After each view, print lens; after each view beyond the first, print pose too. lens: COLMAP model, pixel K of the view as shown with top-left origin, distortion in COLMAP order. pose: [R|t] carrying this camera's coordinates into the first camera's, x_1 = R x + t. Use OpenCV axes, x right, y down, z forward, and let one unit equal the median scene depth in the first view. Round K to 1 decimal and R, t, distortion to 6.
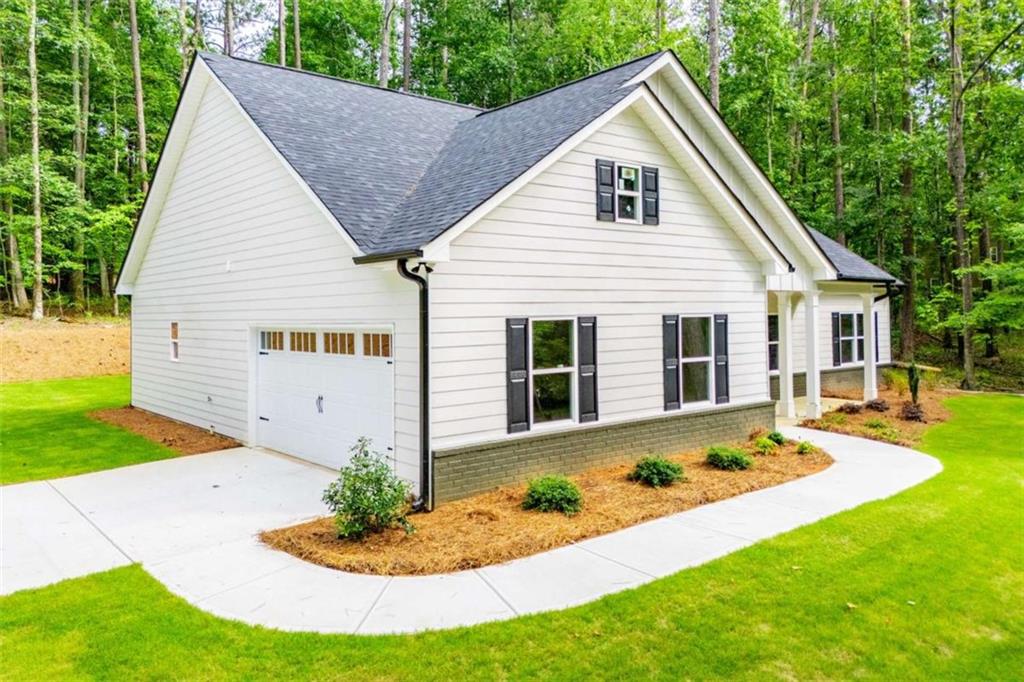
lens RADIAL K [[765.0, 0, 512.6], [0, 765.0, 316.9], [0, 0, 1]] dist [0.031019, -0.004732]
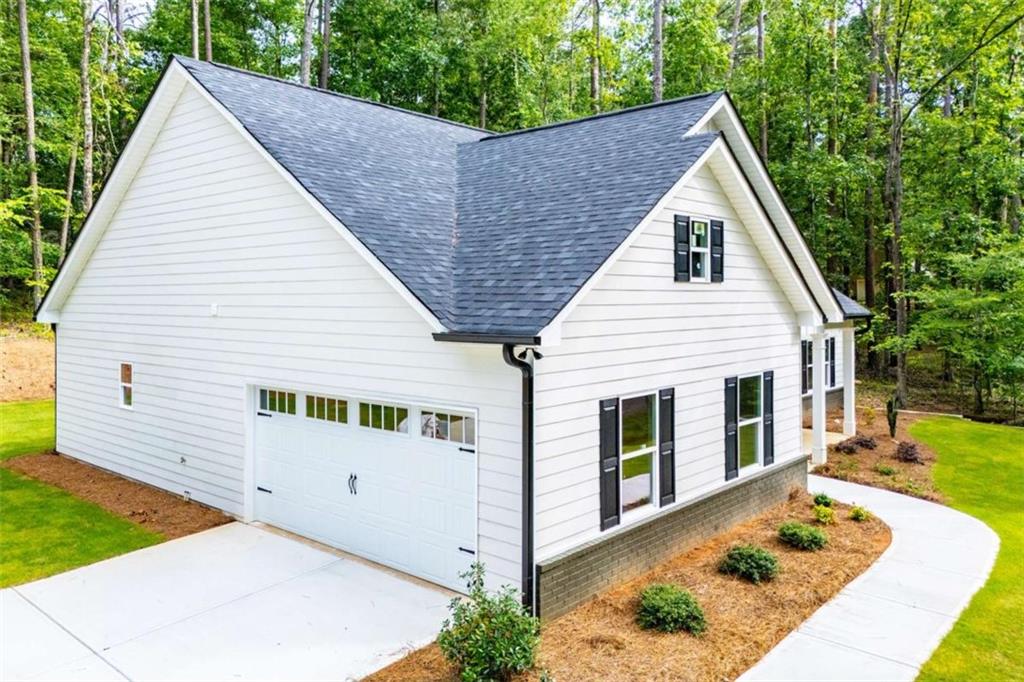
lens RADIAL K [[765.0, 0, 512.6], [0, 765.0, 316.9], [0, 0, 1]] dist [0.031019, -0.004732]
pose [[0.988483, 0.007770, 0.151132, -0.210392], [-0.010235, 0.999827, 0.015537, -0.092943], [-0.150985, -0.016905, 0.988392, 0.121455]]
